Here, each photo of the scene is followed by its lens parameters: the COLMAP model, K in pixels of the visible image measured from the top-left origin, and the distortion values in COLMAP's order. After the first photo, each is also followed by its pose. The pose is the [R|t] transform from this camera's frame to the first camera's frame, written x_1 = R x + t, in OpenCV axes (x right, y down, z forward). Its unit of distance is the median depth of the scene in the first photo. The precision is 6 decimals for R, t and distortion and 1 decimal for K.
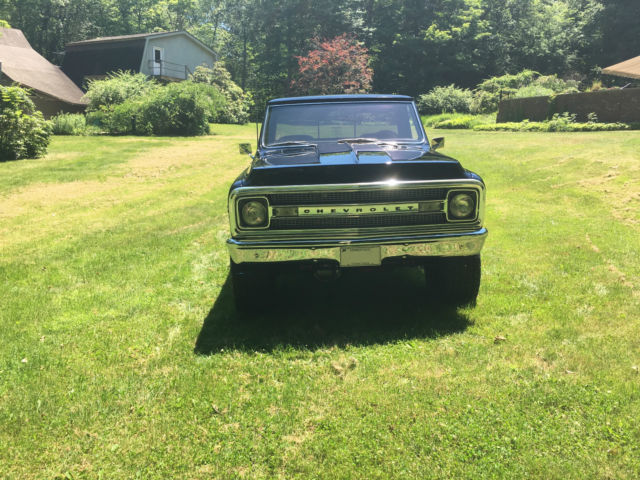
lens RADIAL K [[541.7, 0, 319.3], [0, 541.7, 236.7], [0, 0, 1]] dist [0.087274, -0.116527]
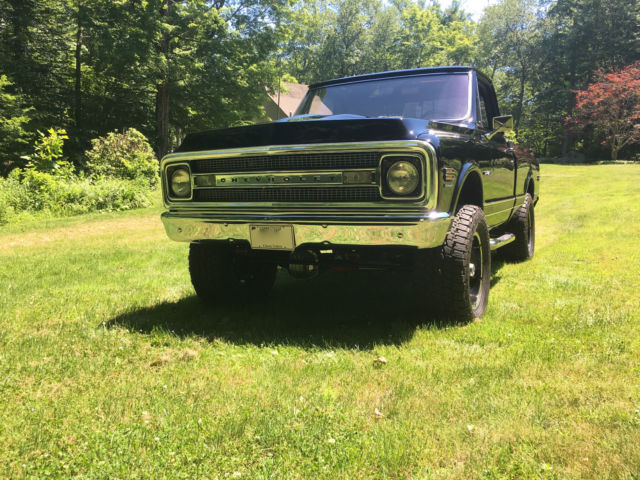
lens RADIAL K [[541.7, 0, 319.3], [0, 541.7, 236.7], [0, 0, 1]] dist [0.087274, -0.116527]
pose [[0.878656, 0.061475, -0.473481, 0.049995], [-0.099885, 0.993400, -0.056381, 0.007101], [0.466890, 0.096833, 0.878998, 0.031490]]
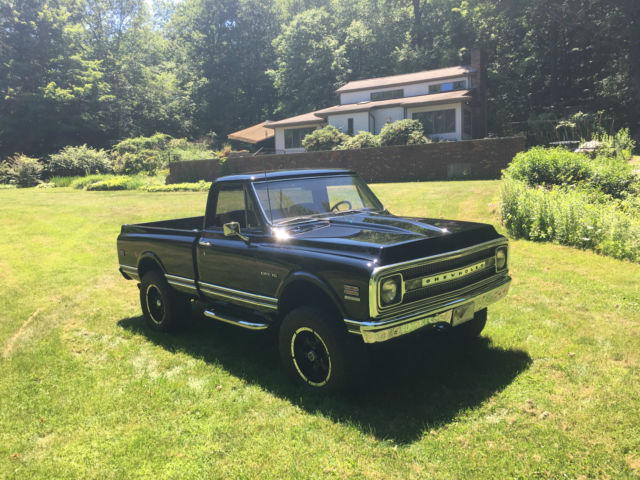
lens RADIAL K [[541.7, 0, 319.3], [0, 541.7, 236.7], [0, 0, 1]] dist [0.087274, -0.116527]
pose [[0.759141, -0.098014, 0.643505, -0.084078], [0.163007, 0.985724, -0.042161, -0.011949], [-0.630186, 0.136901, 0.764280, 0.028586]]
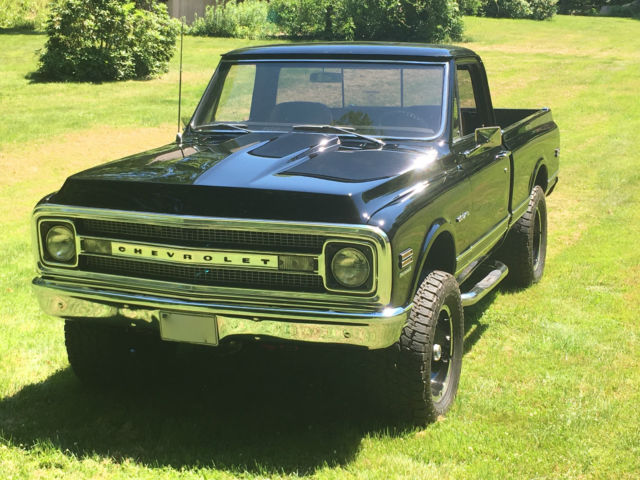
lens RADIAL K [[1007.0, 0, 320.0], [0, 1007.0, 240.0], [0, 0, 1]] dist [0.049935, 0.112448]
pose [[0.922872, 0.104128, -0.370763, 0.062681], [-0.095941, 0.994562, 0.040514, -0.012594], [0.372965, -0.001818, 0.927844, -0.004514]]
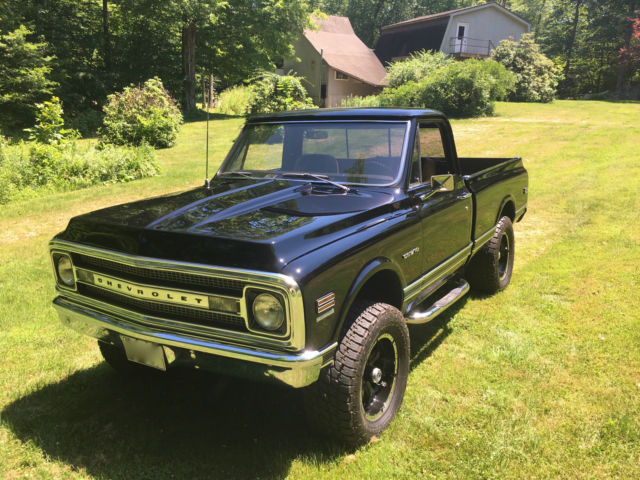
lens RADIAL K [[541.7, 0, 319.3], [0, 541.7, 236.7], [0, 0, 1]] dist [0.087274, -0.116527]
pose [[0.840486, 0.128014, -0.526495, 0.062169], [-0.104821, 0.991749, 0.073803, -0.019255], [0.531598, -0.006843, 0.846969, 0.048325]]
